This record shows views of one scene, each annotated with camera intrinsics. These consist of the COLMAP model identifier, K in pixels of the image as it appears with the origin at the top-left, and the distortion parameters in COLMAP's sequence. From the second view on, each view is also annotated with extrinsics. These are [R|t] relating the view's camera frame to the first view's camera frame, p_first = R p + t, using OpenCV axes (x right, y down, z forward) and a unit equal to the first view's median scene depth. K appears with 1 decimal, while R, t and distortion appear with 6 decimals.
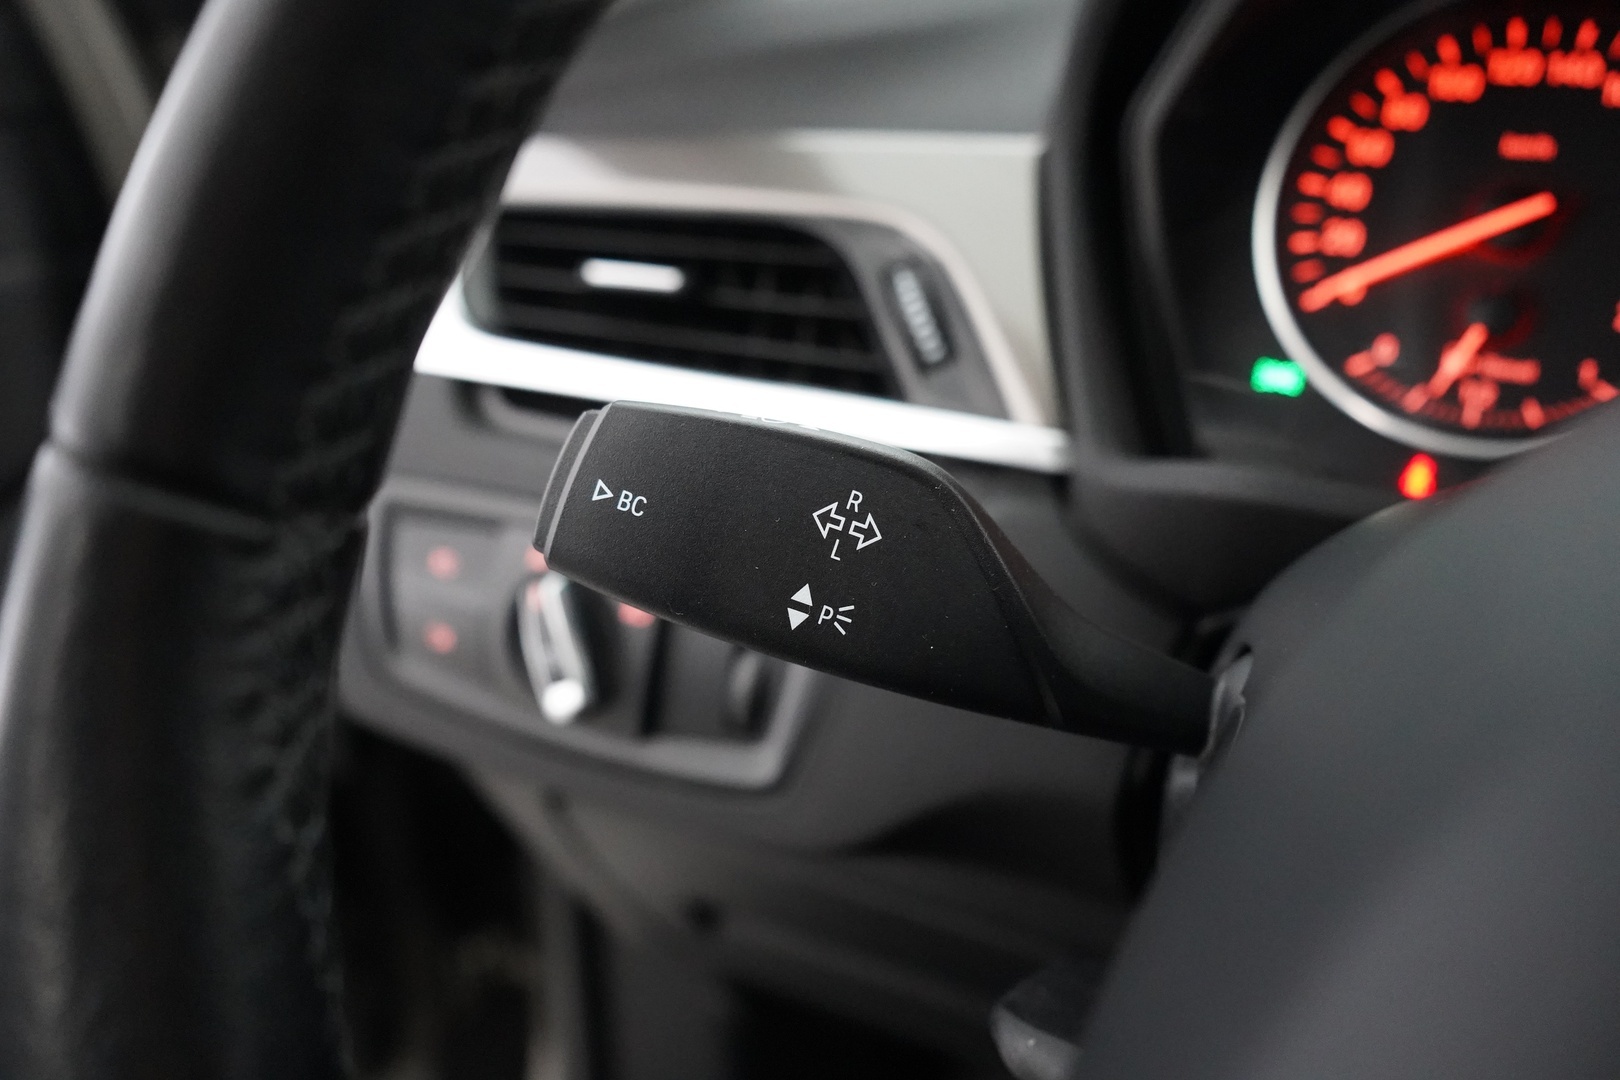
lens RADIAL K [[1345.1, 0, 823.3], [0, 1345.1, 531.3], [0, 0, 1]] dist [-0.015513, 0.023075]
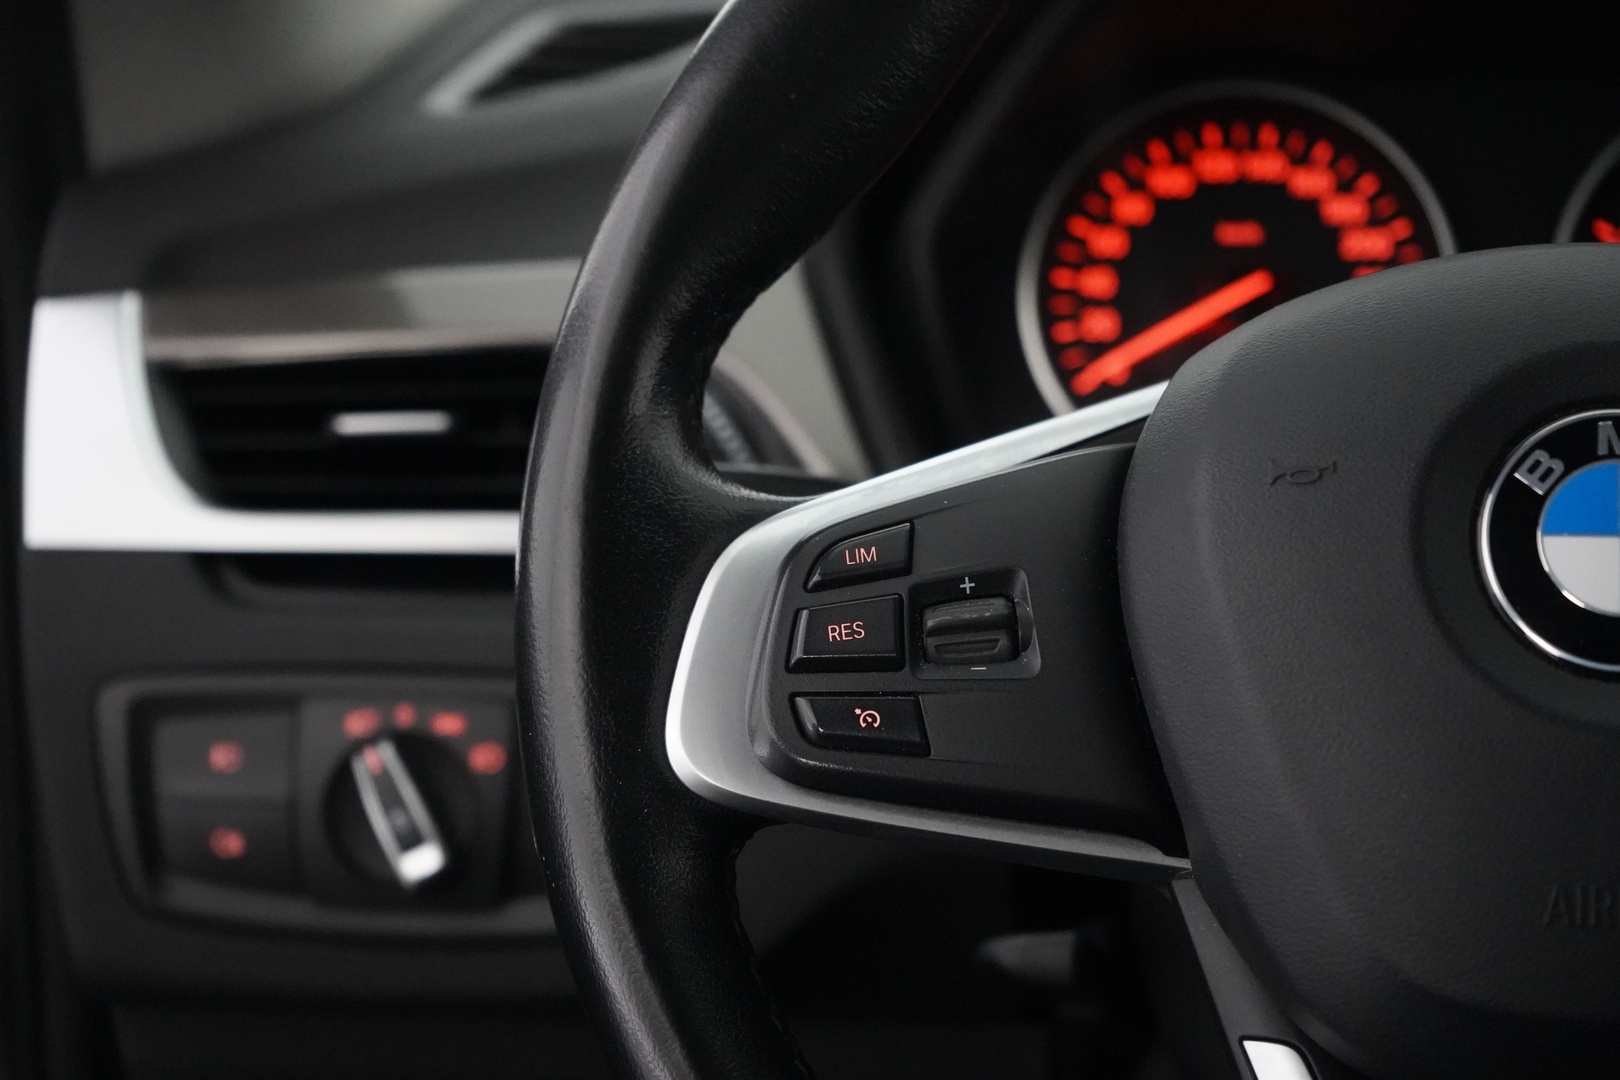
lens RADIAL K [[3425.9, 0, 810.9], [0, 3425.9, 544.0], [0, 0, 1]] dist [-0.072240, 0.000000]
pose [[0.925988, -0.086134, 0.367596, -0.825596], [0.164270, 0.968557, -0.186851, 0.412987], [-0.339944, 0.233407, 0.911021, -1.331963]]
